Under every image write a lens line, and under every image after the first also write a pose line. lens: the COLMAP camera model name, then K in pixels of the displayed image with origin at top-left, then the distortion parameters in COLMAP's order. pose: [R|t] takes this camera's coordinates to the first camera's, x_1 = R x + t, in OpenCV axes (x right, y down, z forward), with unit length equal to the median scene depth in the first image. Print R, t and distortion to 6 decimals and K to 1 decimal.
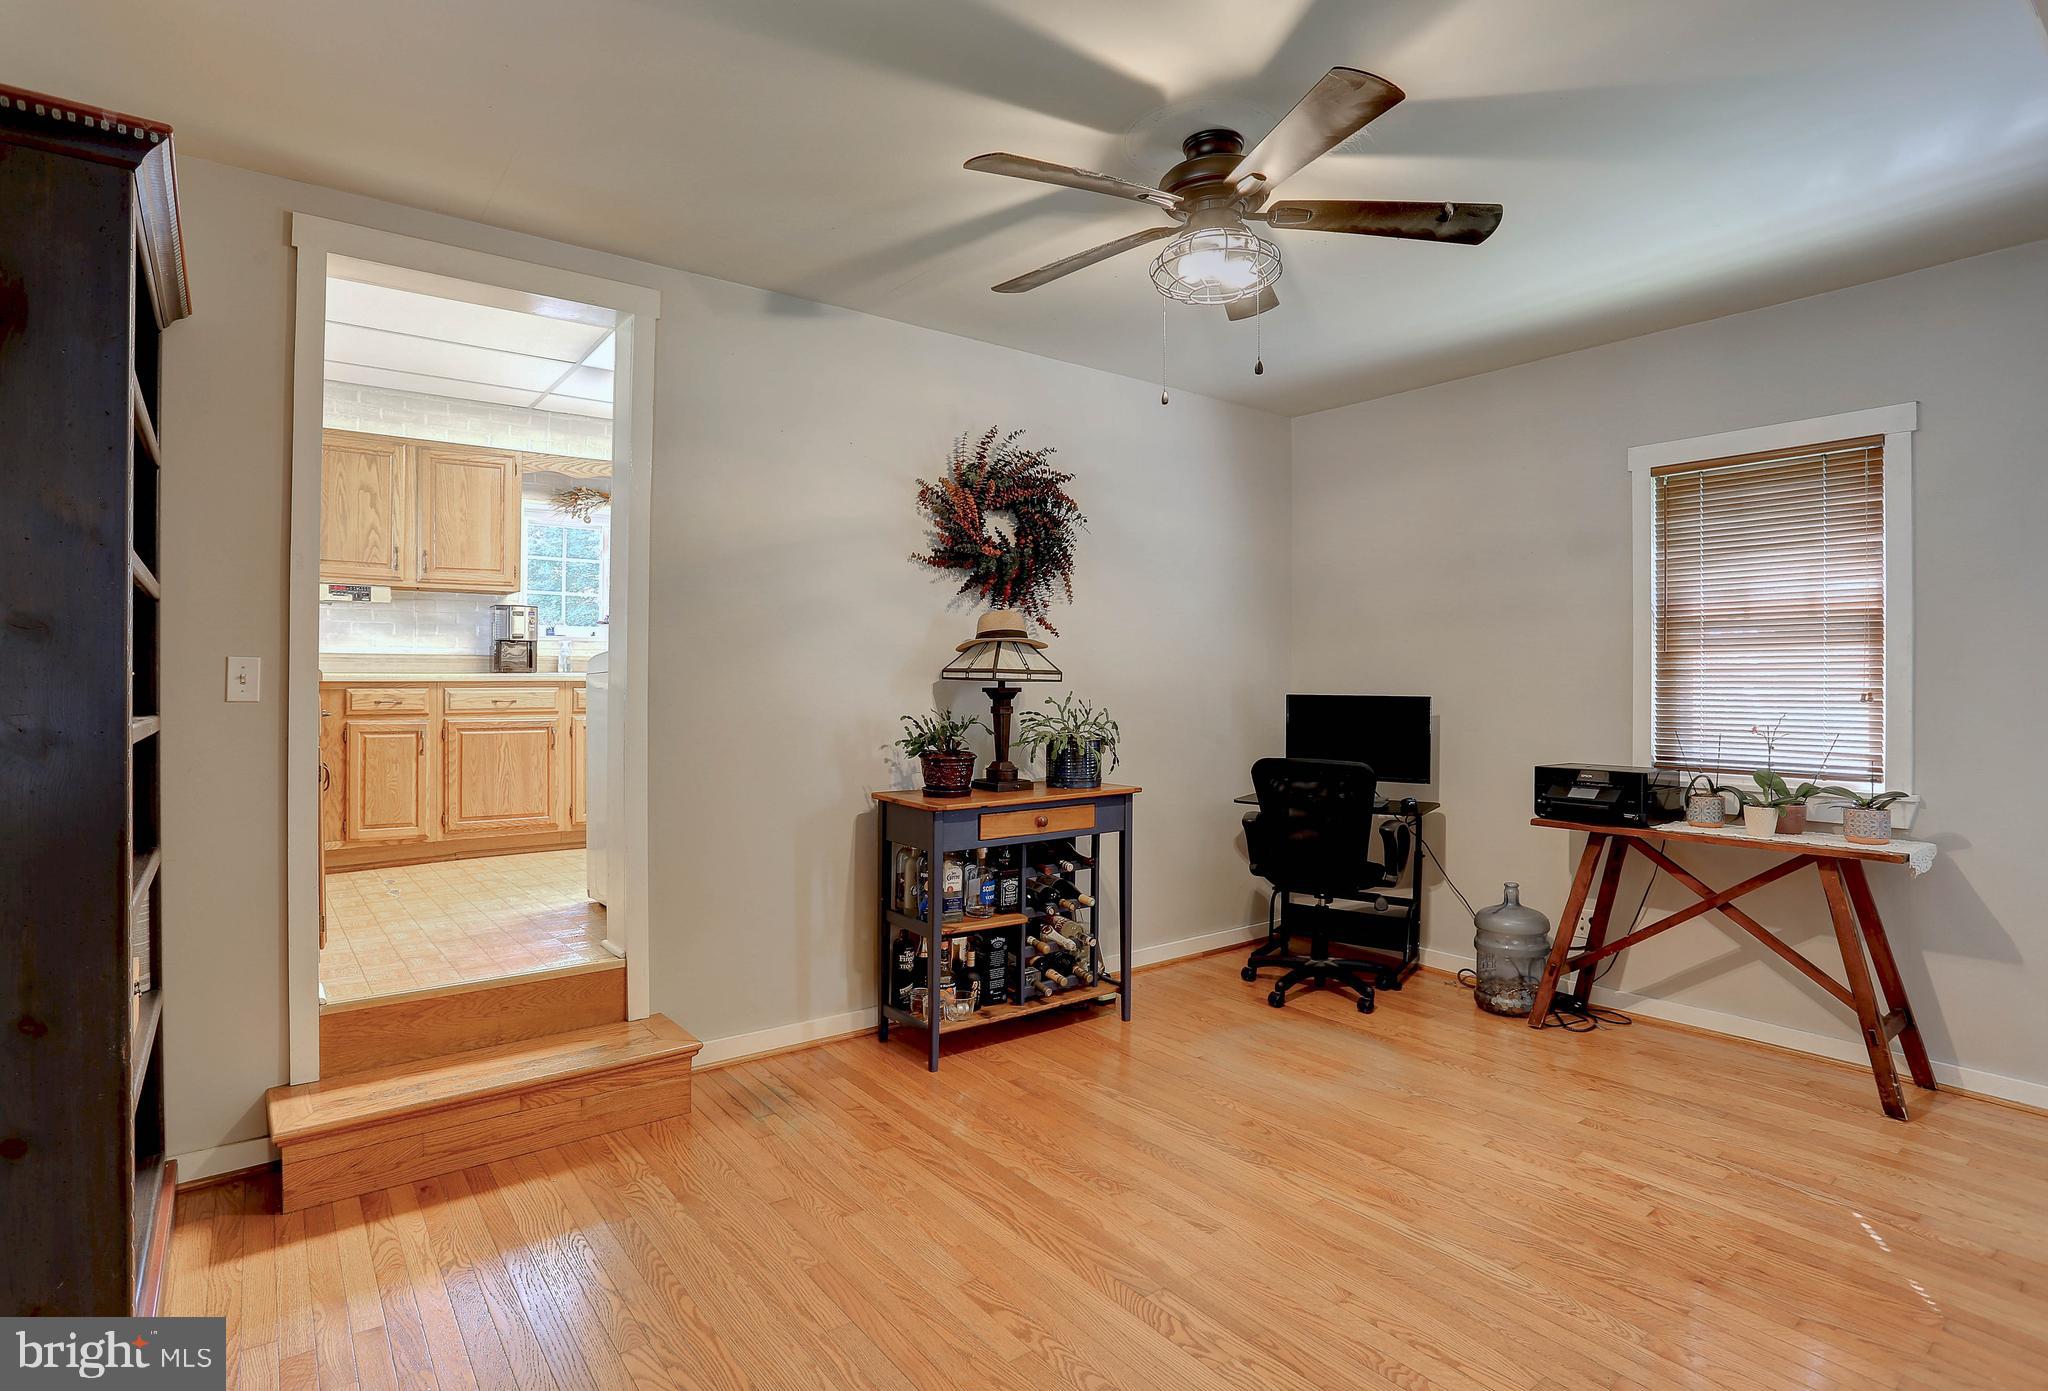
lens RADIAL K [[1026.6, 0, 1005.2], [0, 1026.6, 691.4], [0, 0, 1]] dist [-0.041374, 0.000837]
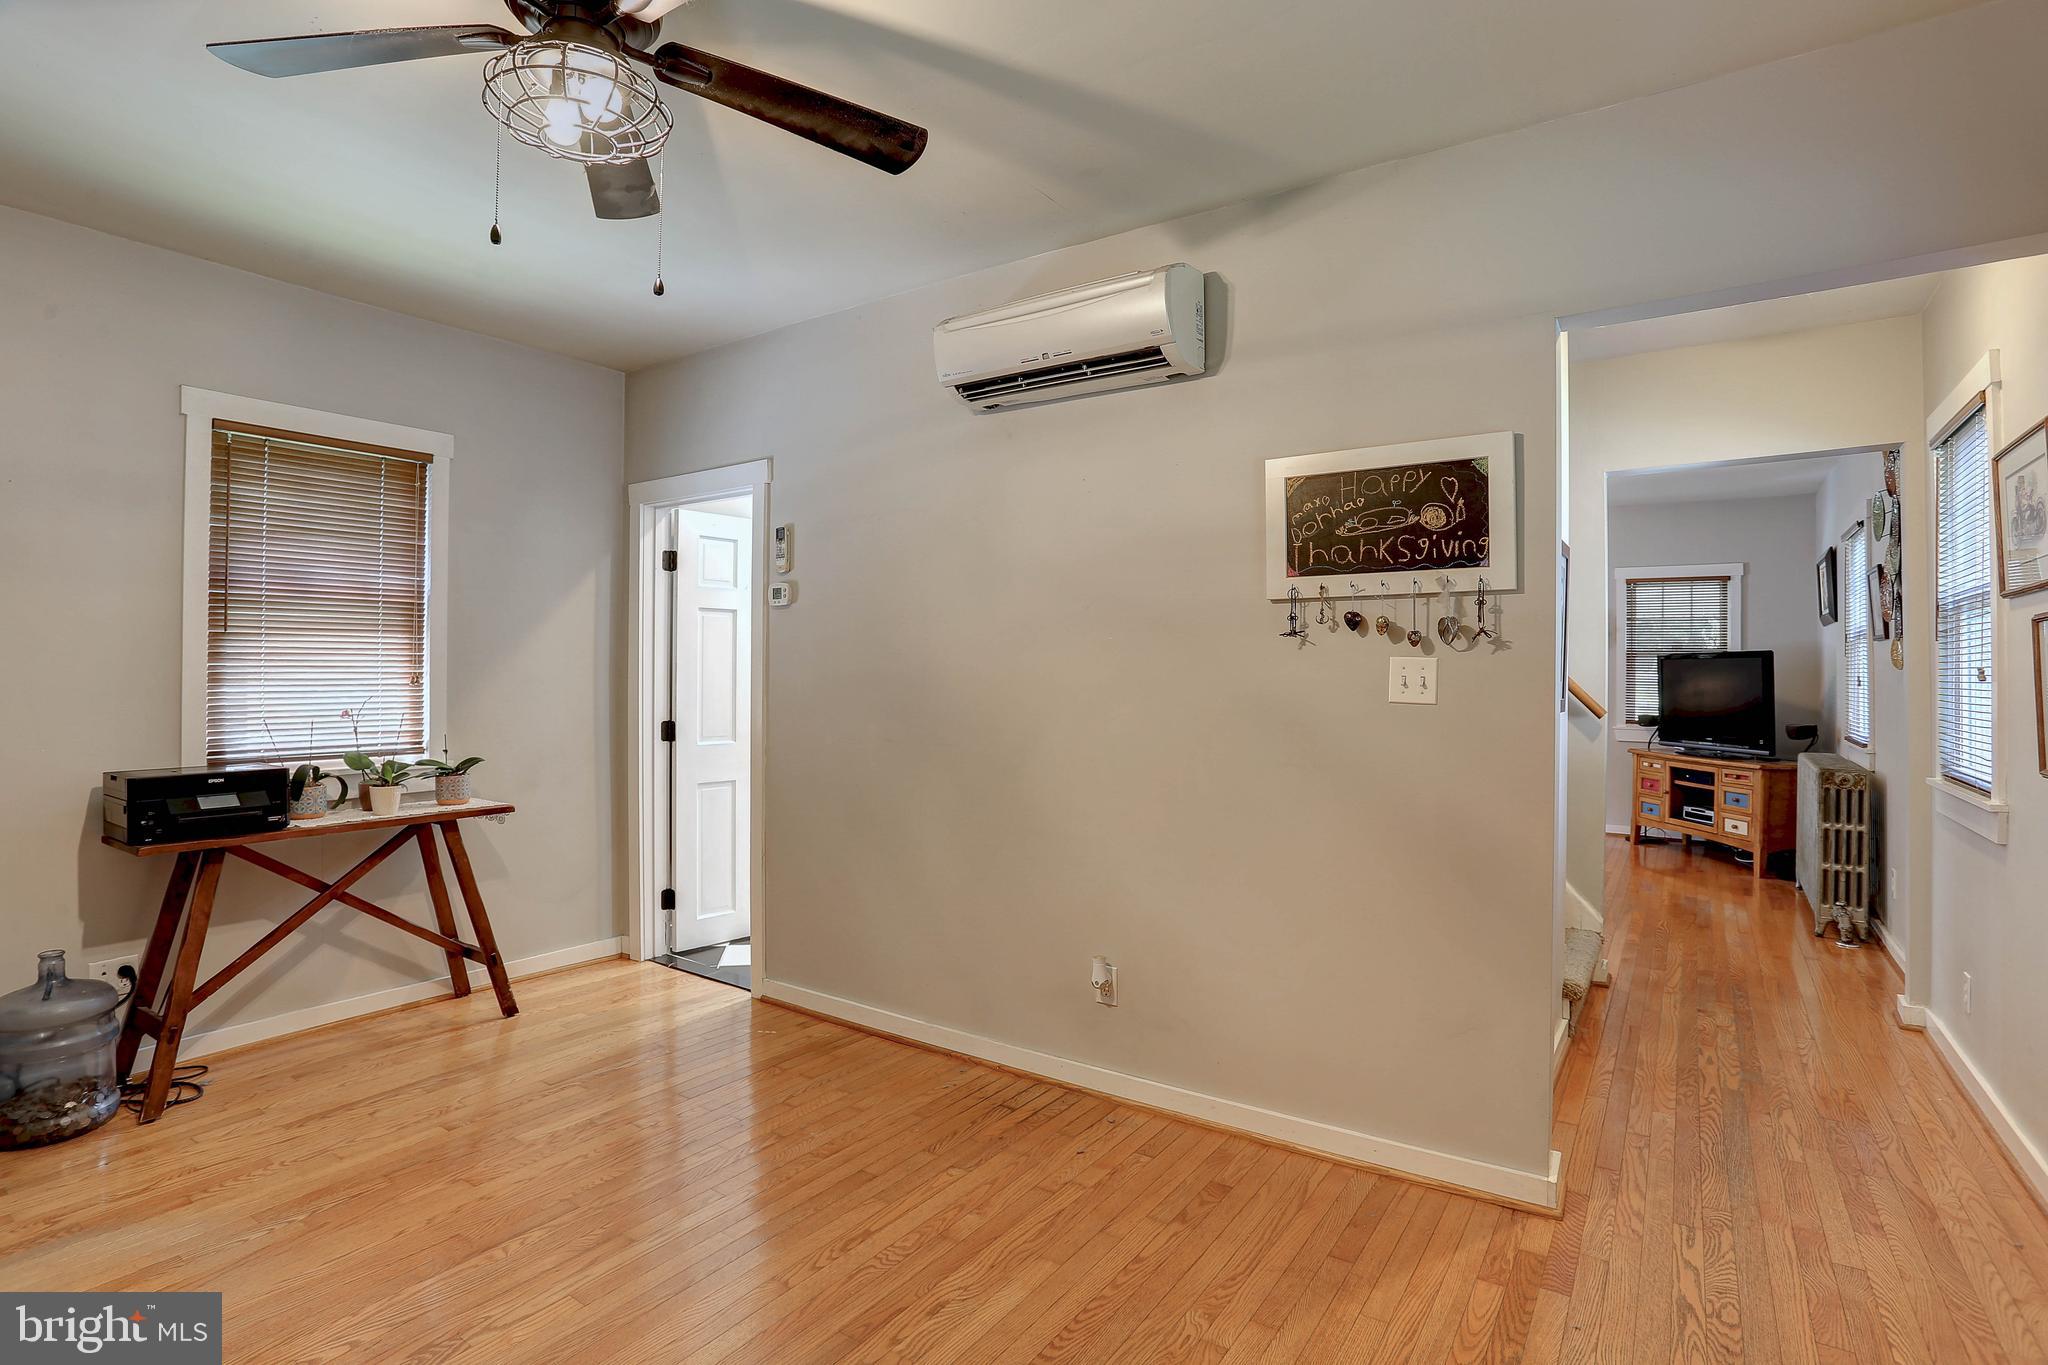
lens RADIAL K [[1015.6, 0, 1017.7], [0, 1015.6, 663.2], [0, 0, 1]] dist [-0.061236, 0.027701]
pose [[-0.324451, 0.004044, 0.945894, -0.403081], [0.004778, 0.999985, -0.002637, -0.006300], [-0.945891, 0.003664, -0.324465, 0.651211]]
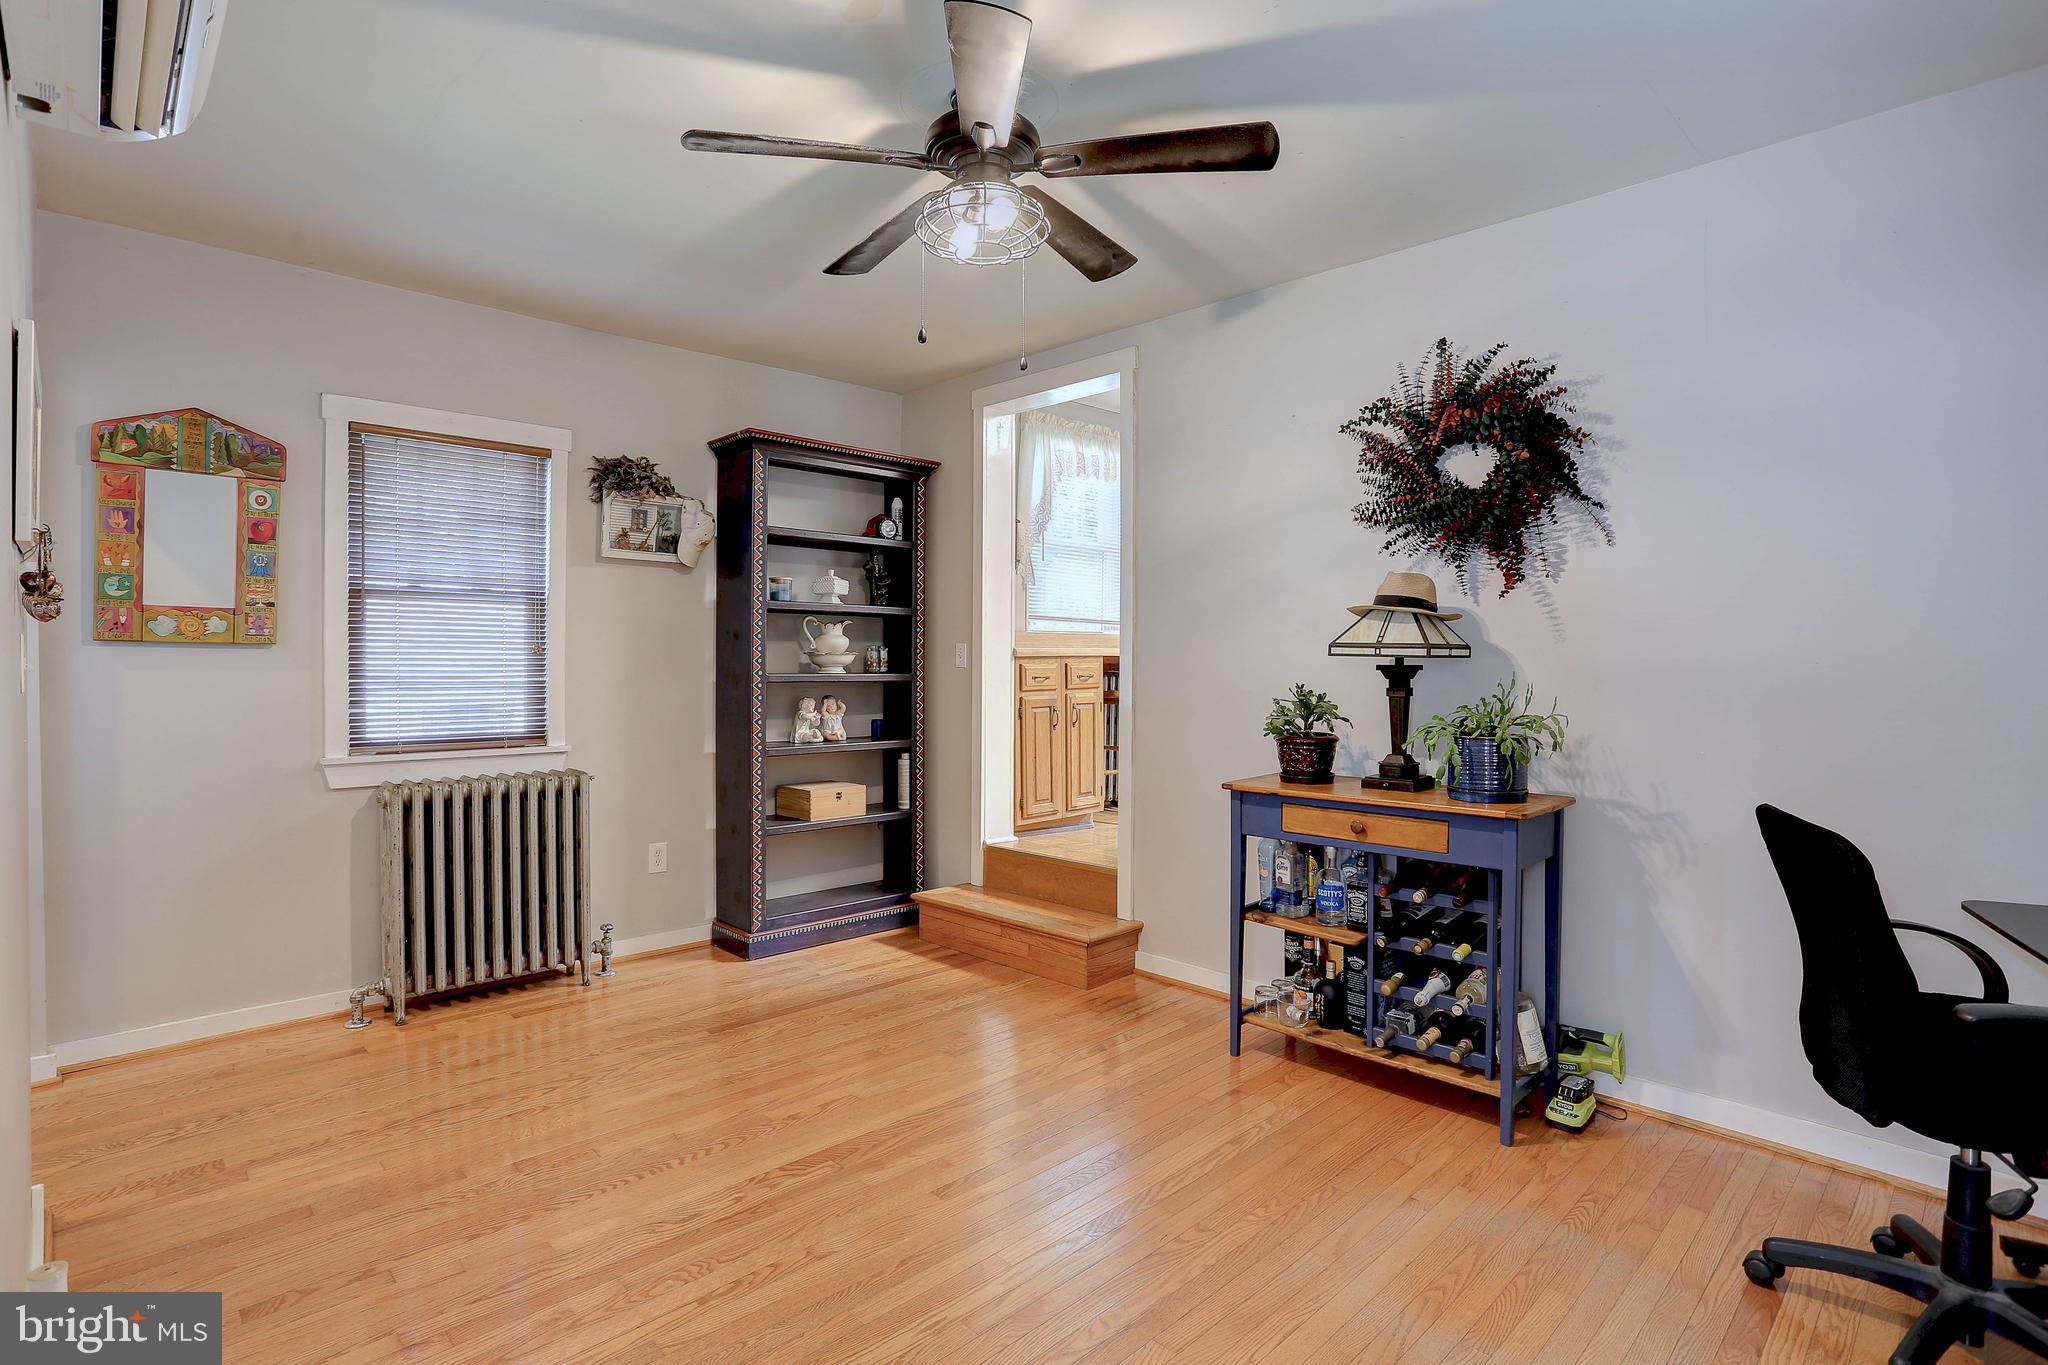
lens RADIAL K [[1015.6, 0, 1017.7], [0, 1015.6, 663.2], [0, 0, 1]] dist [-0.061236, 0.027701]
pose [[0.131407, 0.006789, -0.991305, 0.818179], [-0.011415, 0.999921, 0.005335, -0.006560], [0.991263, 0.010614, 0.131474, 0.634607]]
